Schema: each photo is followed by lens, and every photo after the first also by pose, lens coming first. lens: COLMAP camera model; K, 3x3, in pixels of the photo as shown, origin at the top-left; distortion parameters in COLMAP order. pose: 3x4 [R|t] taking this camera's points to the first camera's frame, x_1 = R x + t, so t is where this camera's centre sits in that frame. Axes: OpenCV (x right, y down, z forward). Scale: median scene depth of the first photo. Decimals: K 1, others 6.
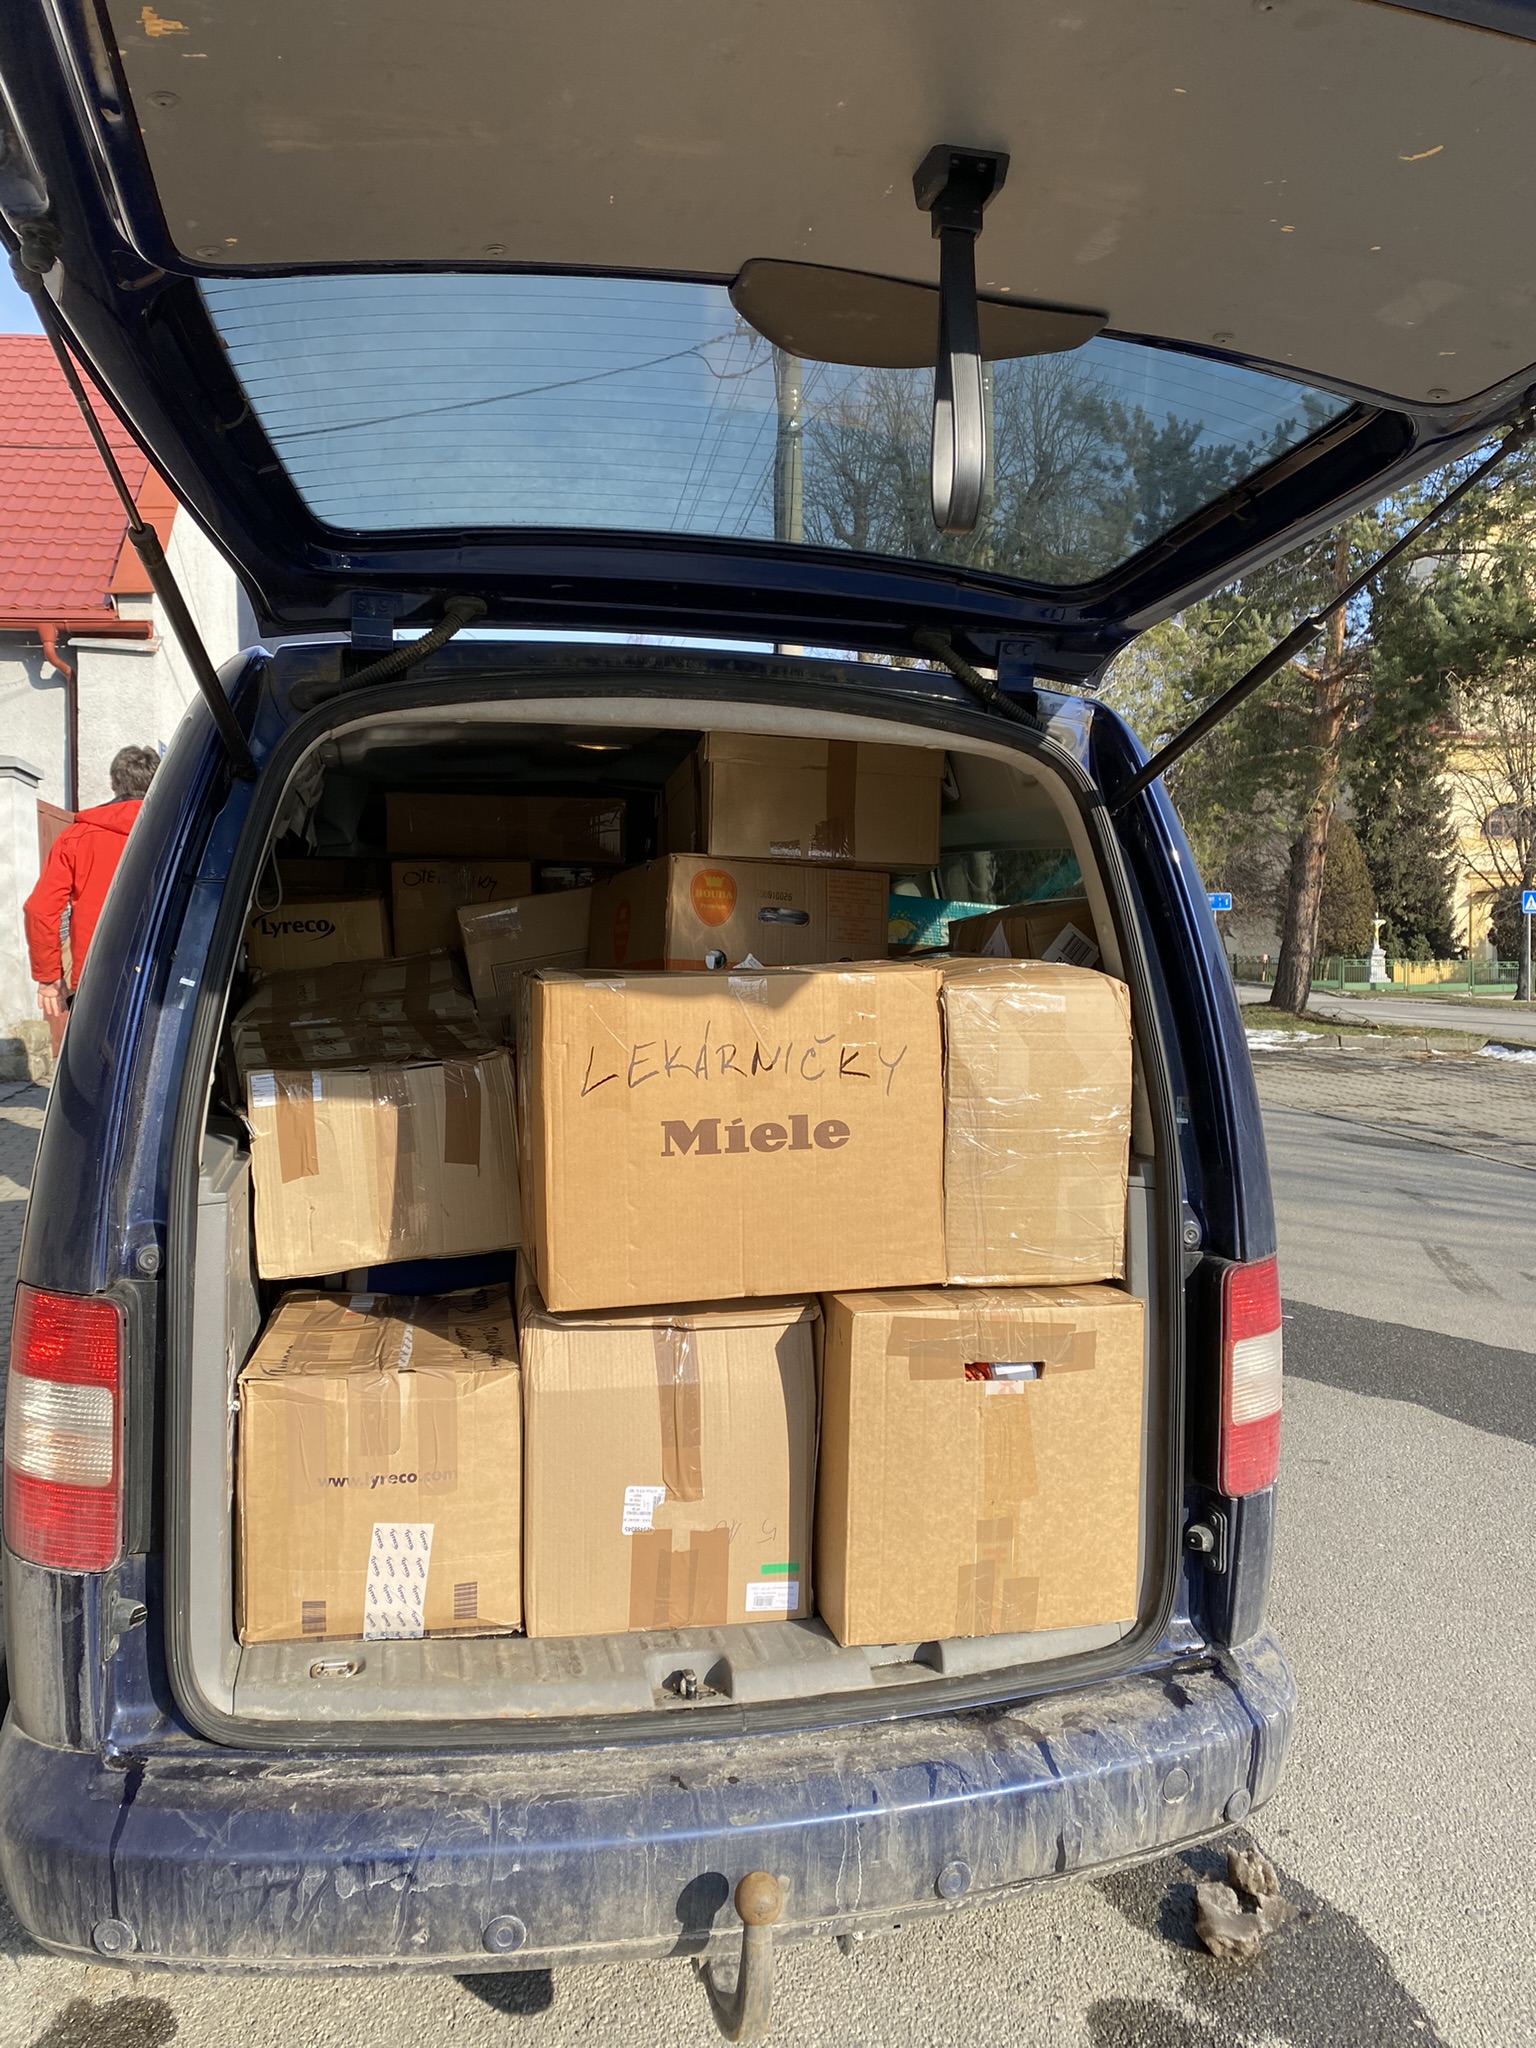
lens RADIAL K [[1544.3, 0, 768.0], [0, 1544.3, 1024.0], [0, 0, 1]] dist [0.039857, -0.054527]
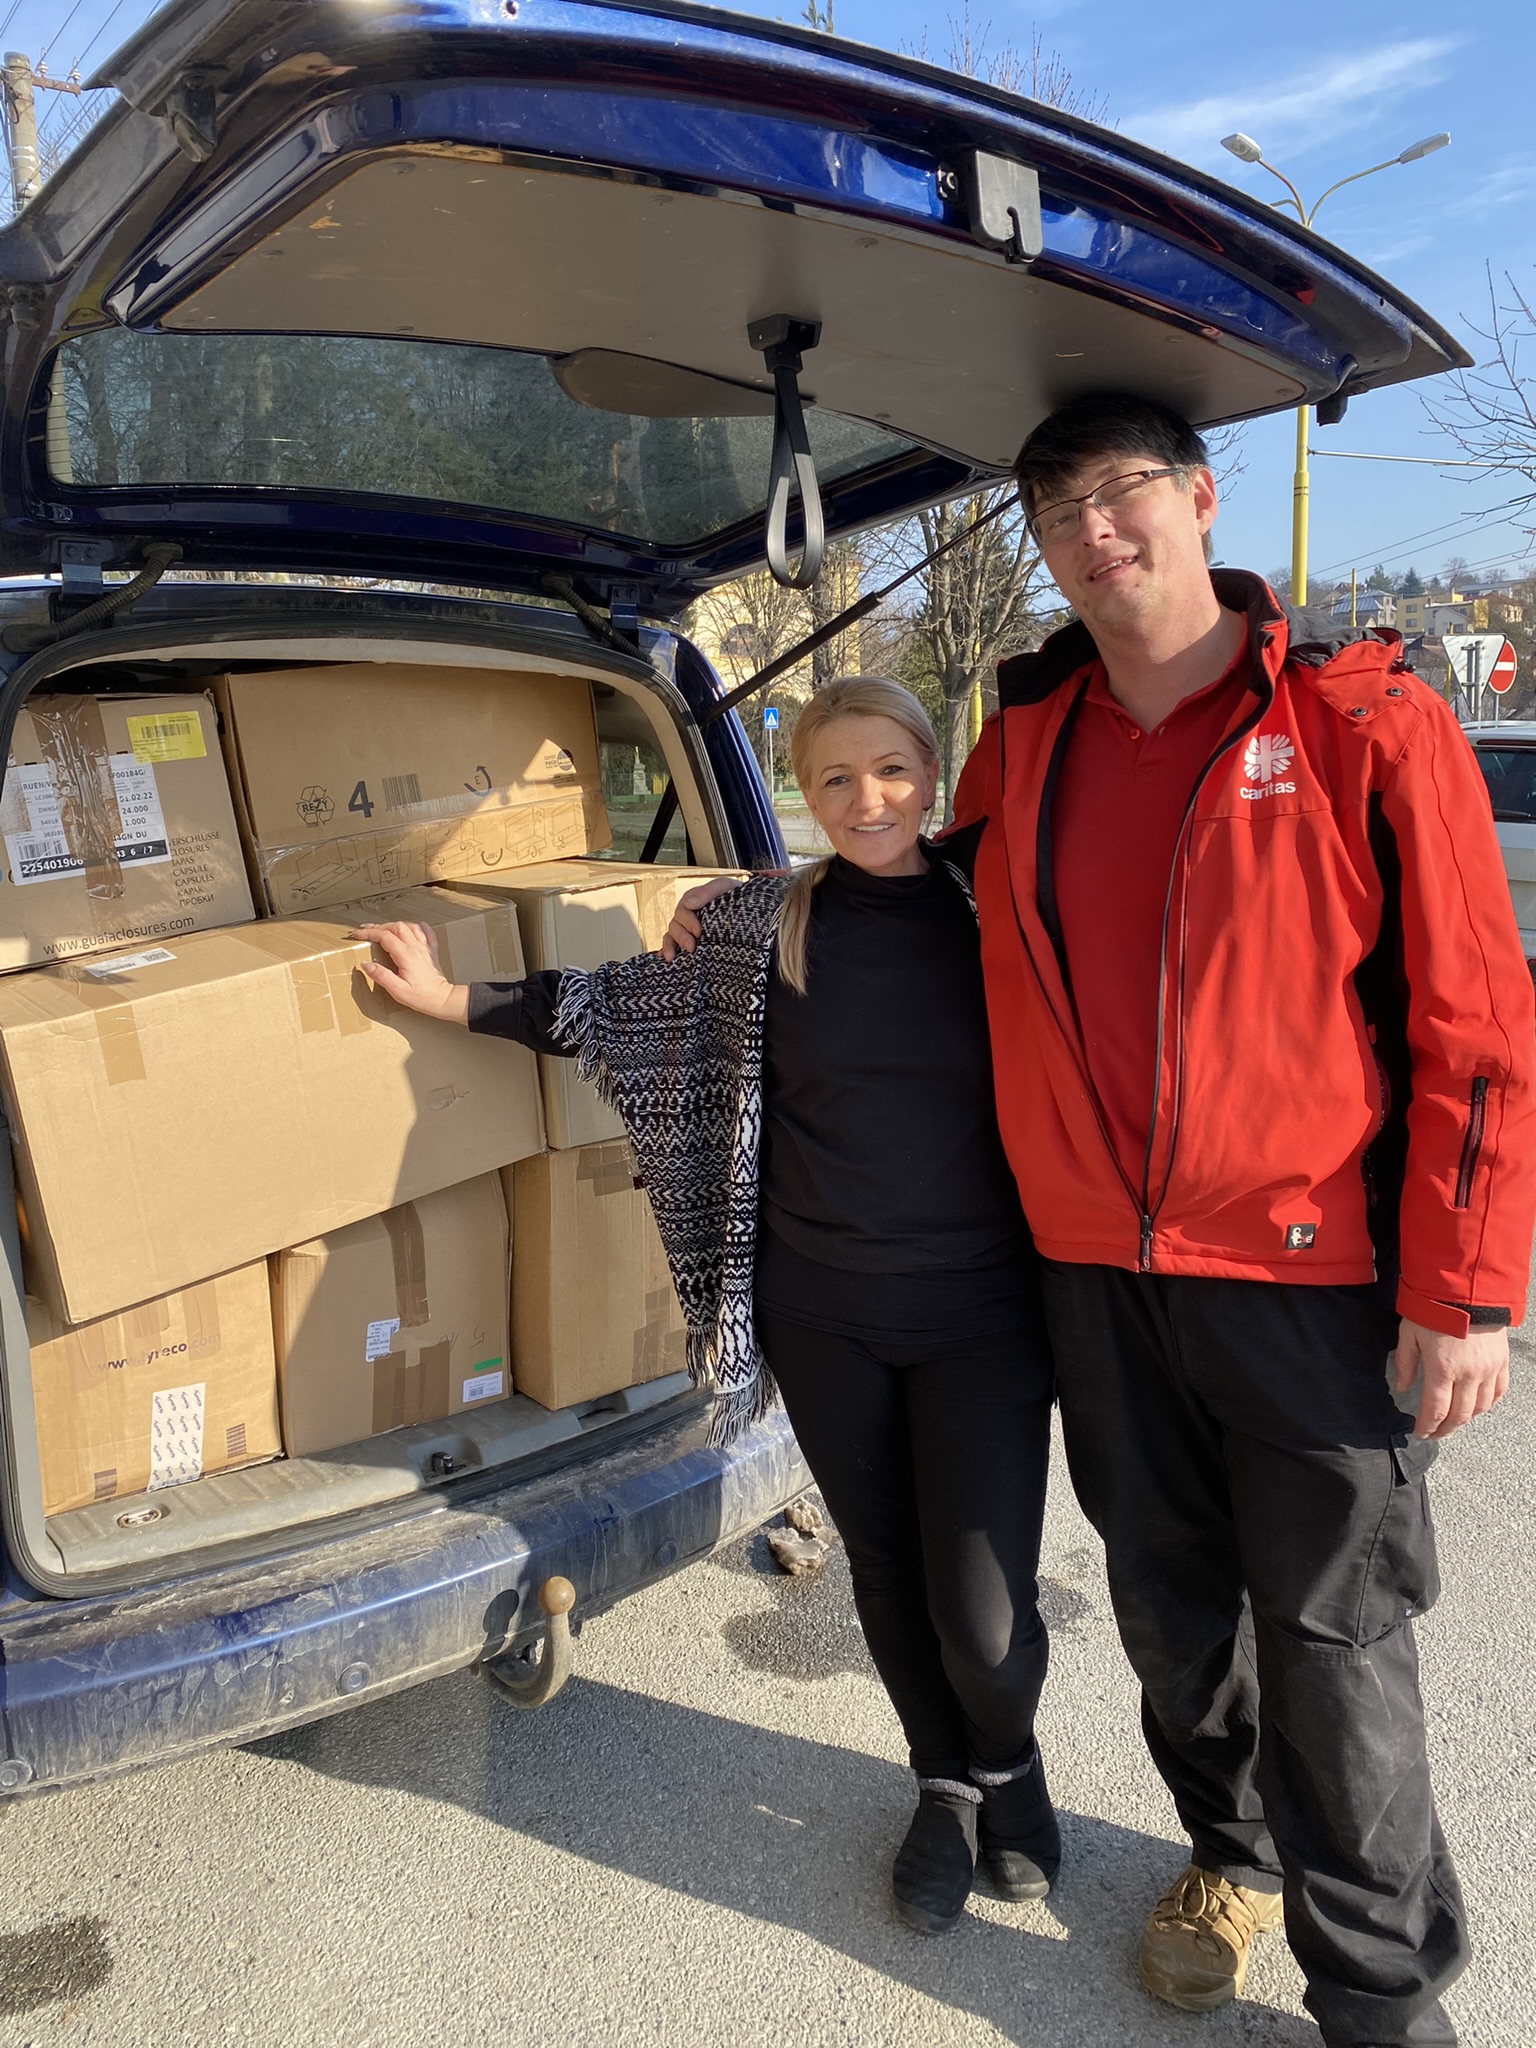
lens RADIAL K [[1546.0, 0, 768.0], [0, 1546.0, 1024.0], [0, 0, 1]] dist [-0.002515, -0.005593]
pose [[0.894968, -0.096397, 0.435592, -0.344329], [0.038762, 0.989487, 0.139333, -0.086019], [-0.444444, -0.107814, 0.889295, -0.178308]]
